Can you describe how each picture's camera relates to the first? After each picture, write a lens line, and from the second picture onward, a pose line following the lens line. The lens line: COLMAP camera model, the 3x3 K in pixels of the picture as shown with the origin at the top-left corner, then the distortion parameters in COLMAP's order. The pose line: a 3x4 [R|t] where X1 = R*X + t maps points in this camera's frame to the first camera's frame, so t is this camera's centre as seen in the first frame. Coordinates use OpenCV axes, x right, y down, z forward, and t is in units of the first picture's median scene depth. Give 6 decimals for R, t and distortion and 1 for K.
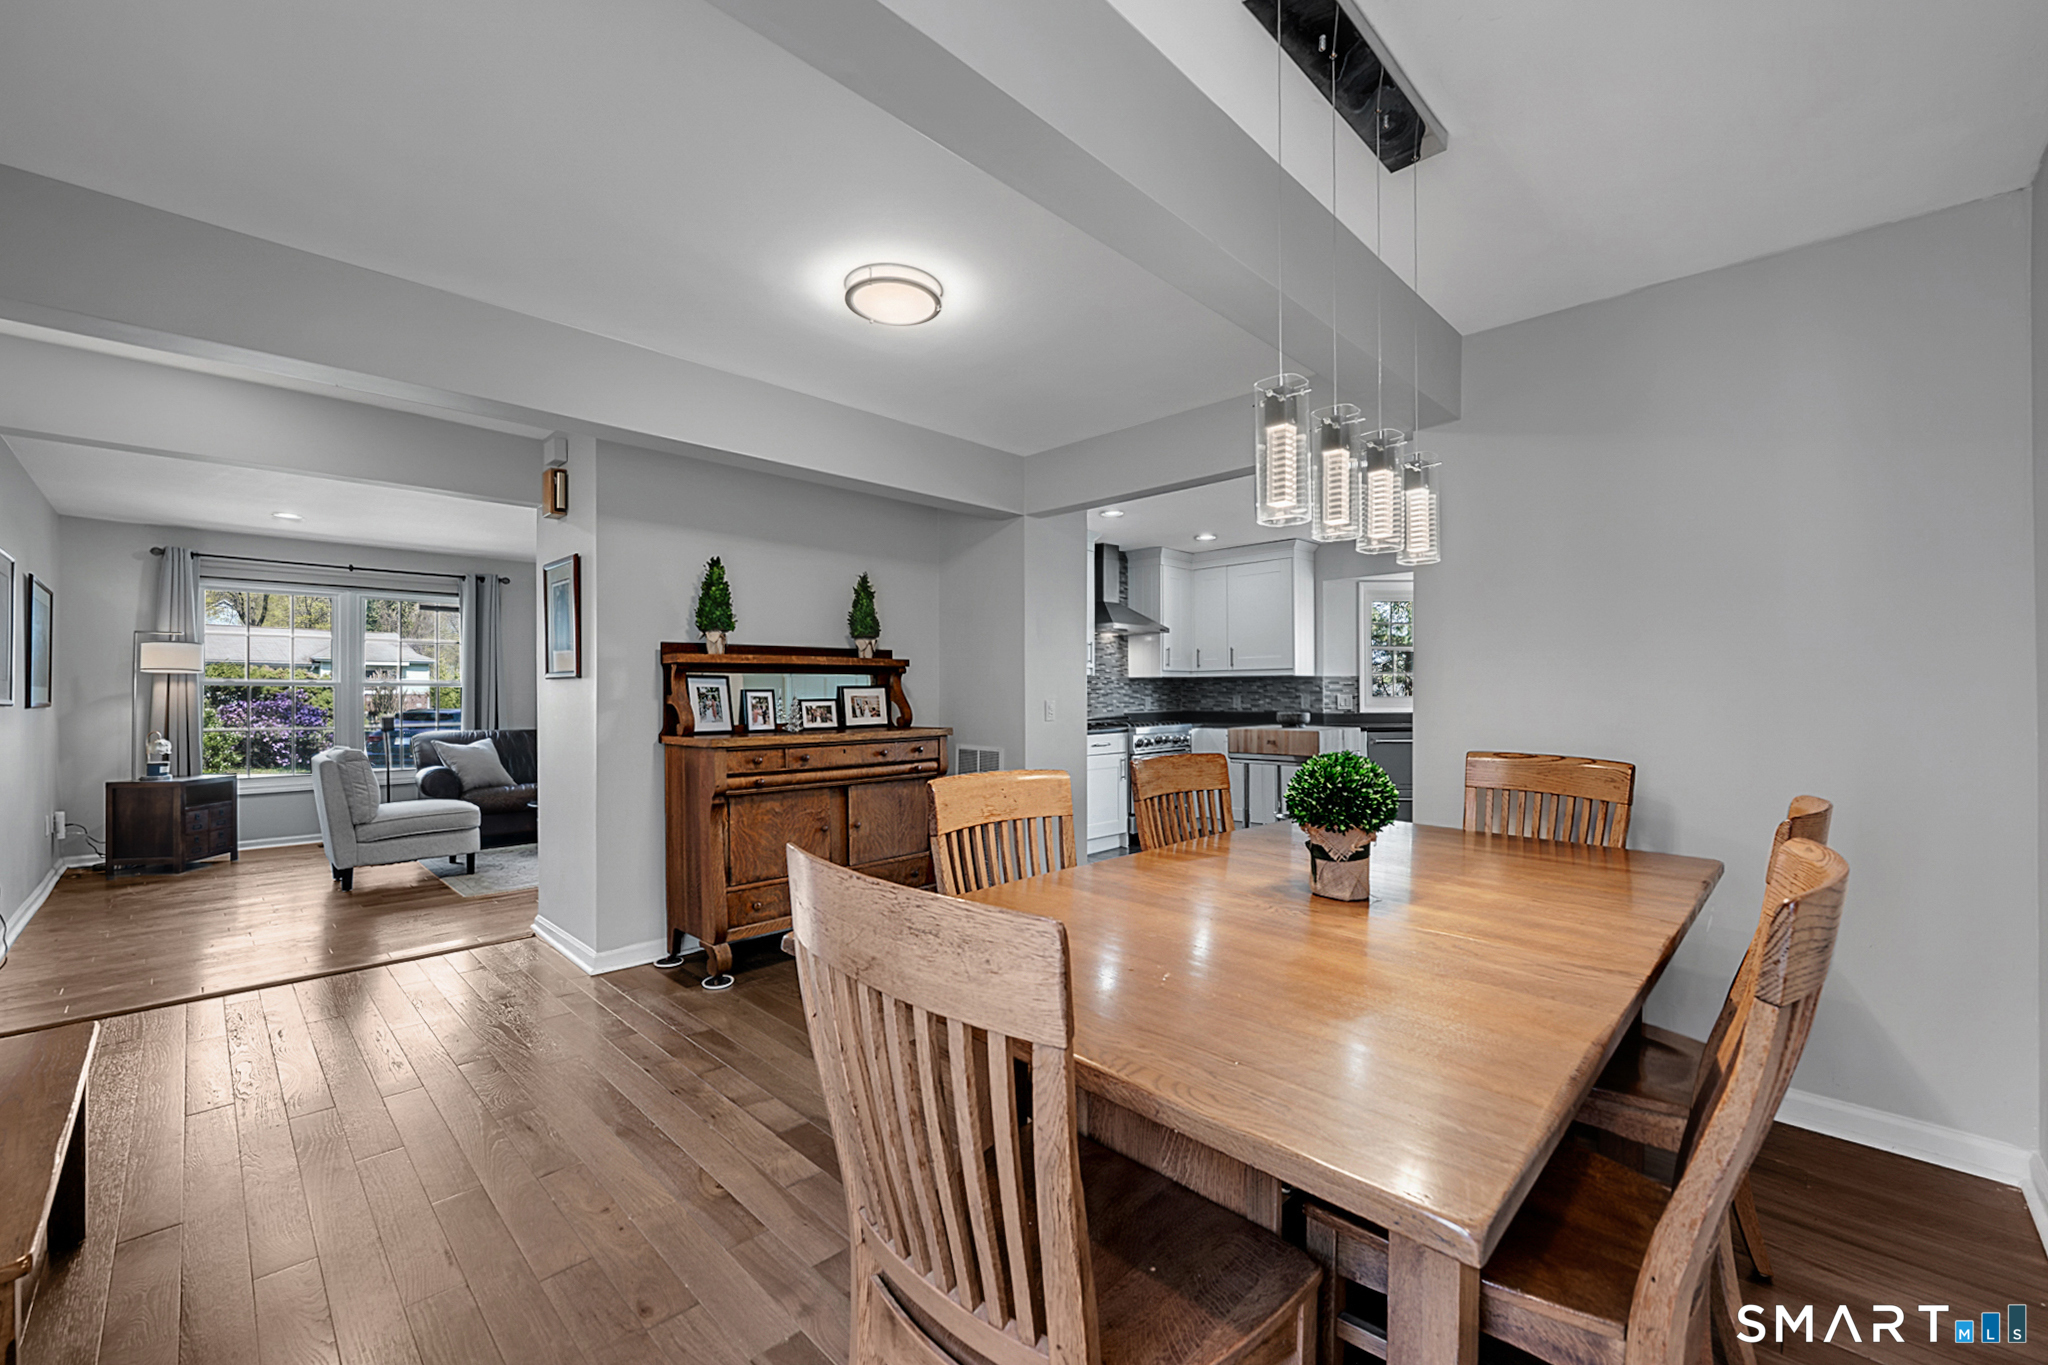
lens RADIAL K [[830.1, 0, 1040.2], [0, 830.1, 692.3], [0, 0, 1]] dist [-0.002097, -0.000702]
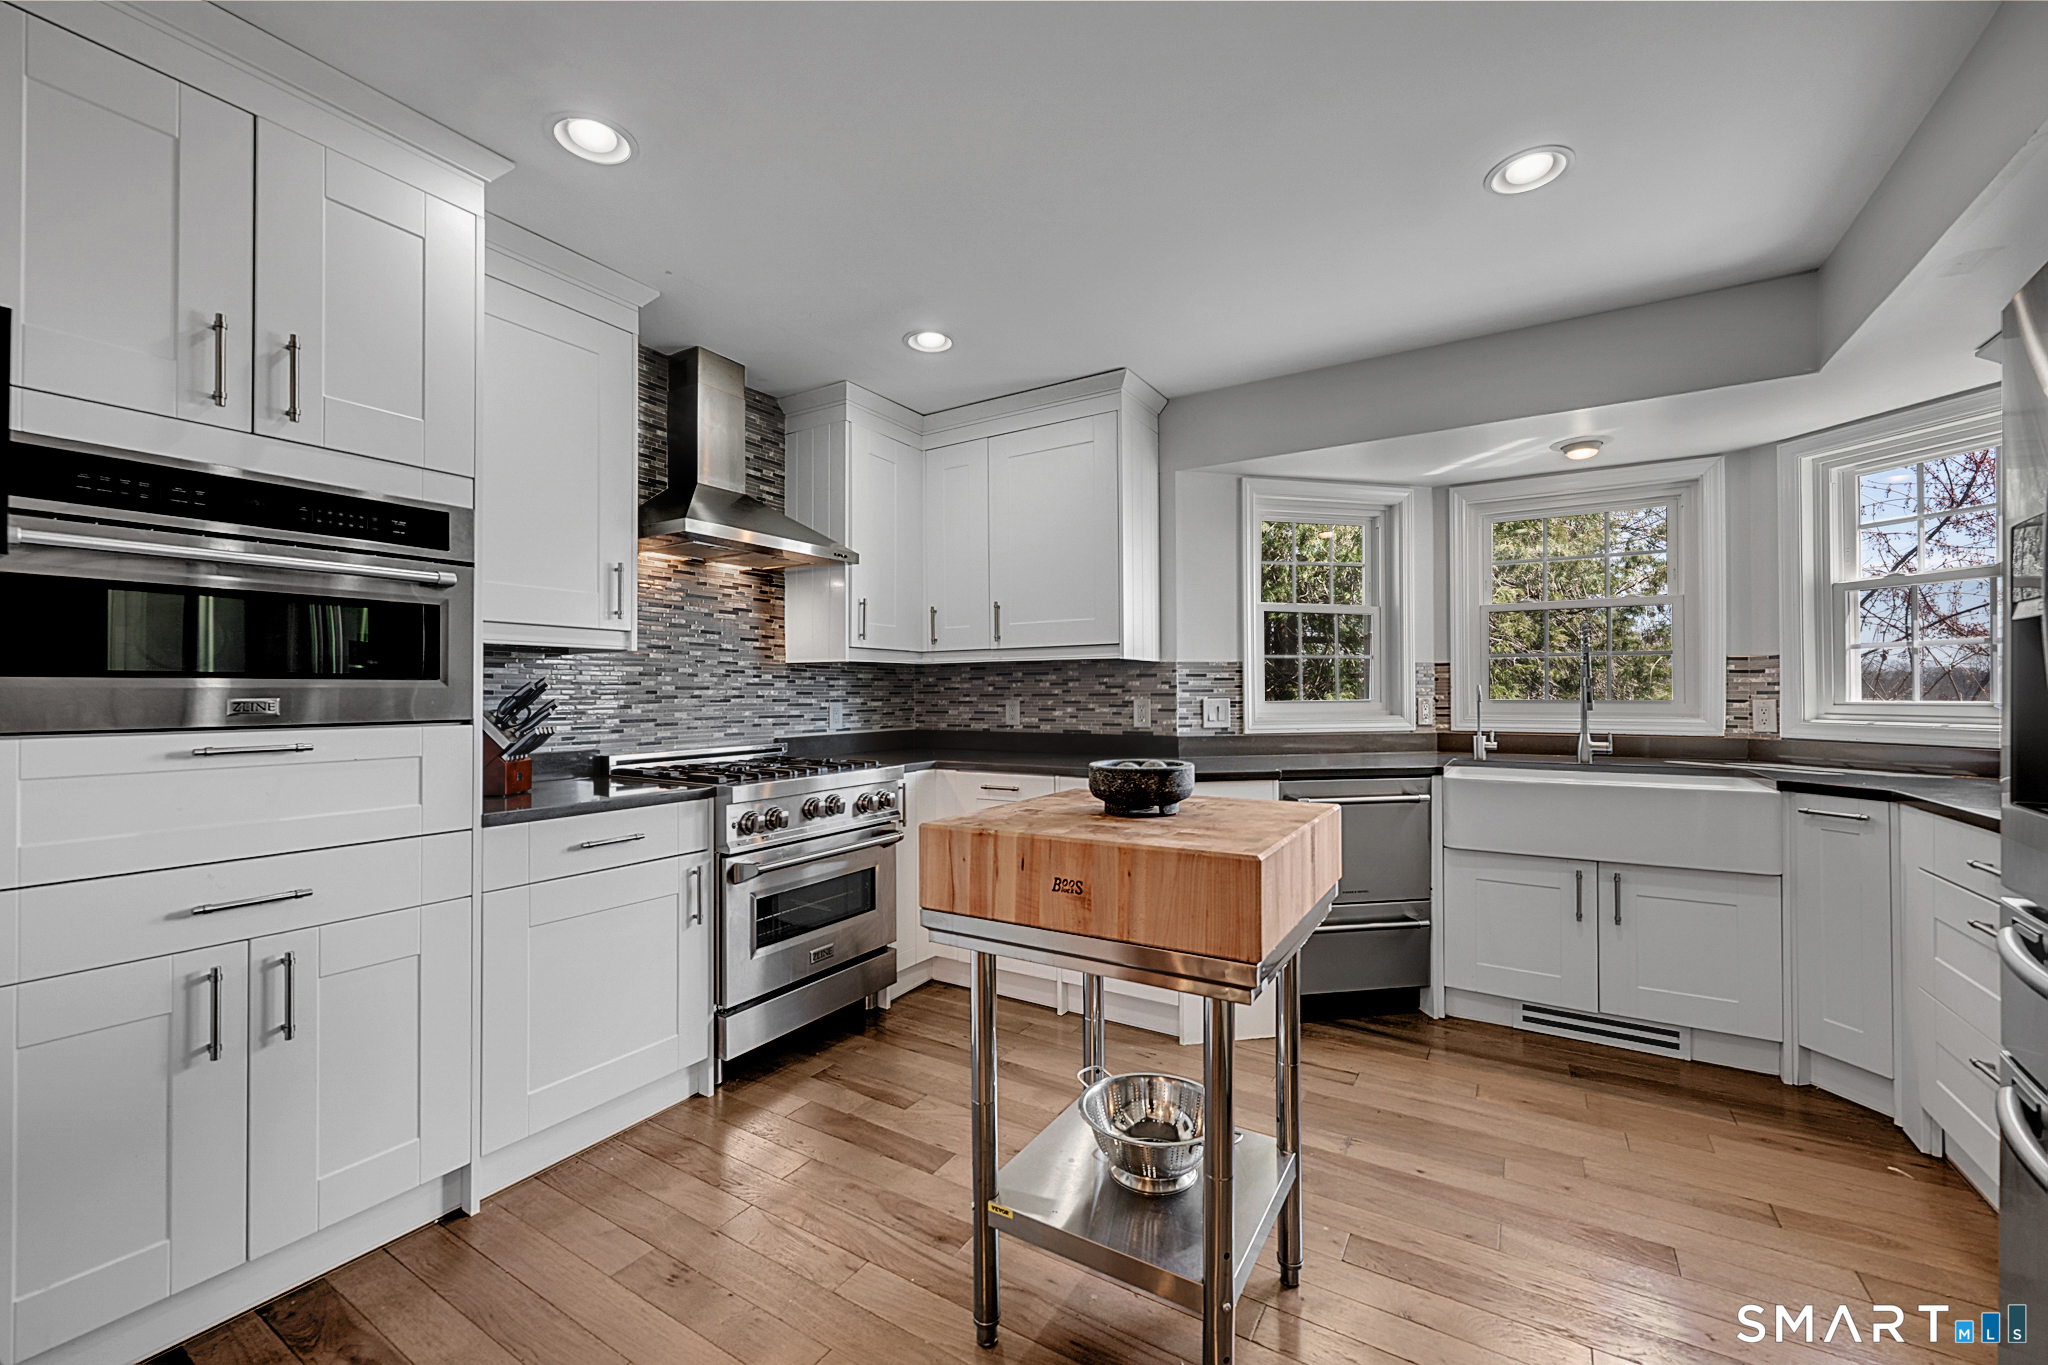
lens RADIAL K [[830.1, 0, 1012.3], [0, 830.1, 687.3], [0, 0, 1]] dist [-0.002097, -0.000702]
pose [[0.981969, 0.001519, 0.189038, 0.150147], [0.000252, 0.999956, -0.009341, 0.000922], [-0.189044, 0.009220, 0.981925, 0.529648]]
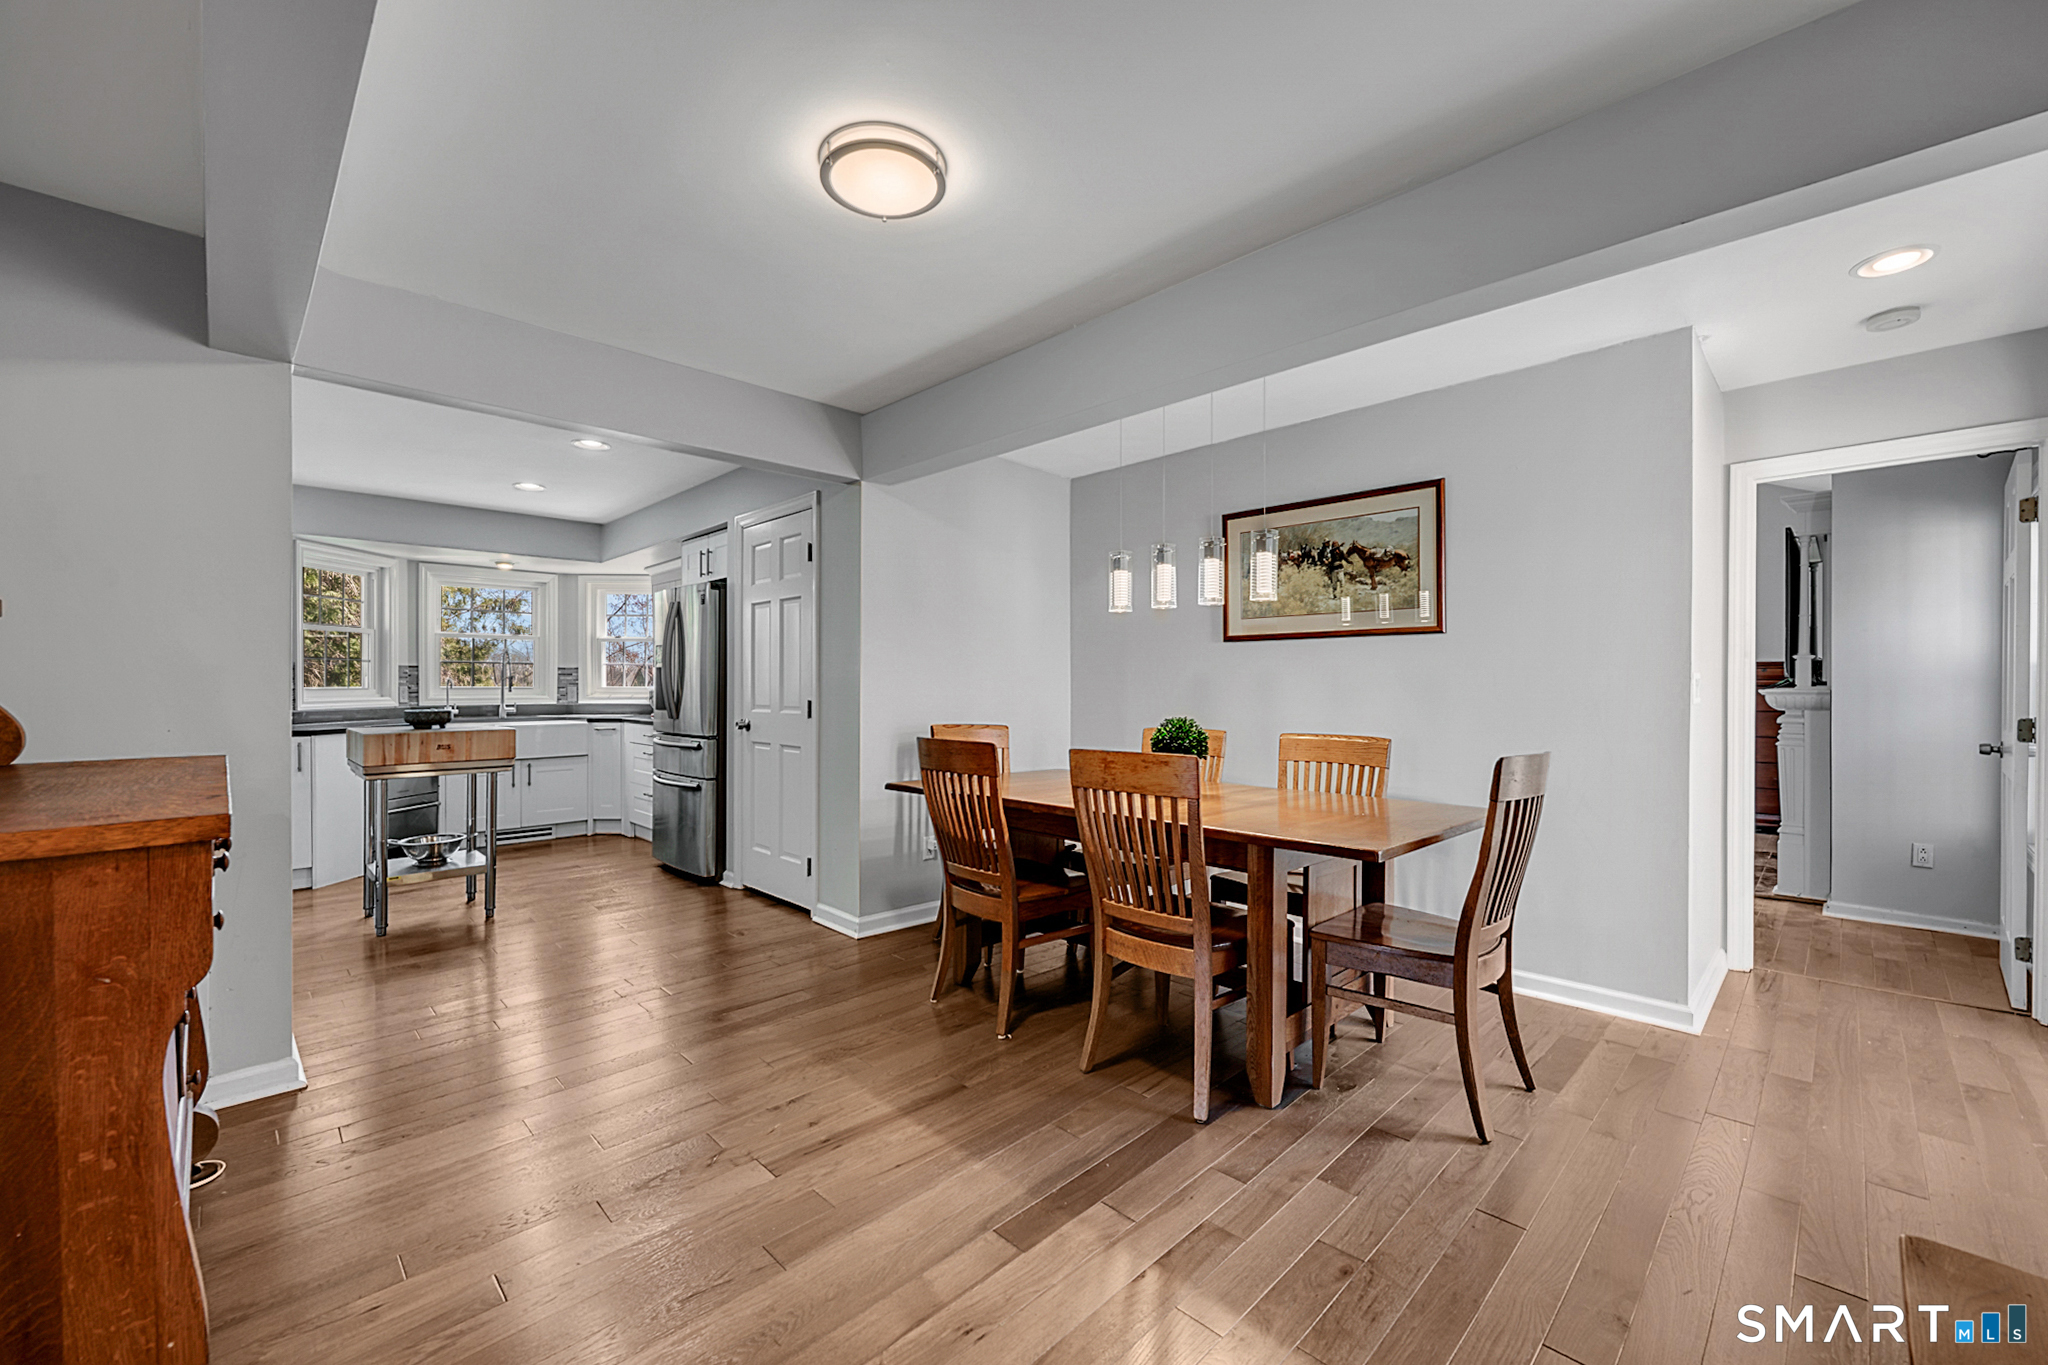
lens RADIAL K [[830.1, 0, 1020.6], [0, 830.1, 687.4], [0, 0, 1]] dist [-0.002097, -0.000702]
pose [[0.072314, -0.003625, 0.997375, -0.335530], [-0.000323, 0.999993, 0.003658, 0.000300], [-0.997382, -0.000586, 0.072312, 0.275320]]
